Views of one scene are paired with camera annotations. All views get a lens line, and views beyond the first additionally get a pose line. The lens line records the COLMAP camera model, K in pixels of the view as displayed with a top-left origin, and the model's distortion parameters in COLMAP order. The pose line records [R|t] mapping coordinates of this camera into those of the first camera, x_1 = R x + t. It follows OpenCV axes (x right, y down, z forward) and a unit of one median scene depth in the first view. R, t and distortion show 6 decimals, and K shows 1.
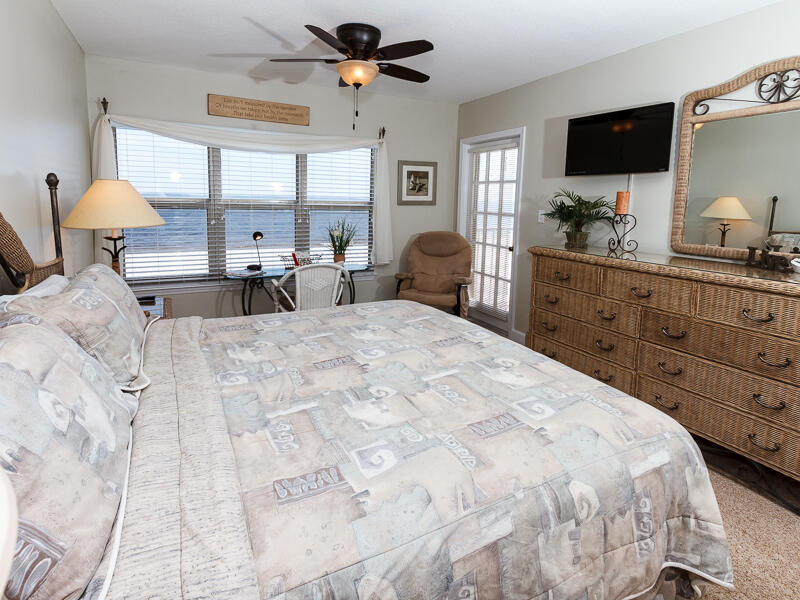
lens RADIAL K [[423.4, 0, 397.9], [0, 423.4, 247.6], [0, 0, 1]] dist [0.004248, 0.000397]
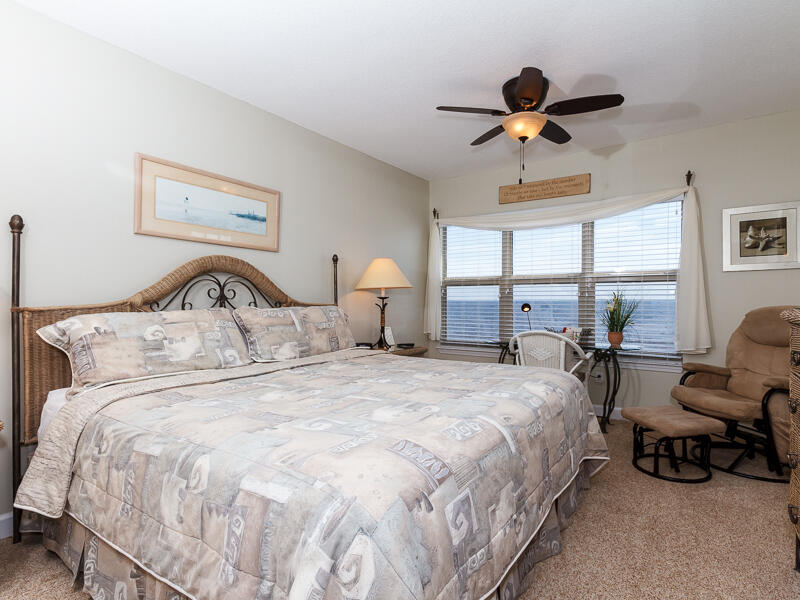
lens RADIAL K [[418.4, 0, 400.0], [0, 418.4, 300.0], [0, 0, 1]] dist [0.003398, 0.000734]
pose [[0.483515, -0.016666, -0.875177, 0.444482], [-0.090895, 0.993458, -0.069135, 0.056455], [0.870604, 0.112977, 0.478837, 0.249310]]
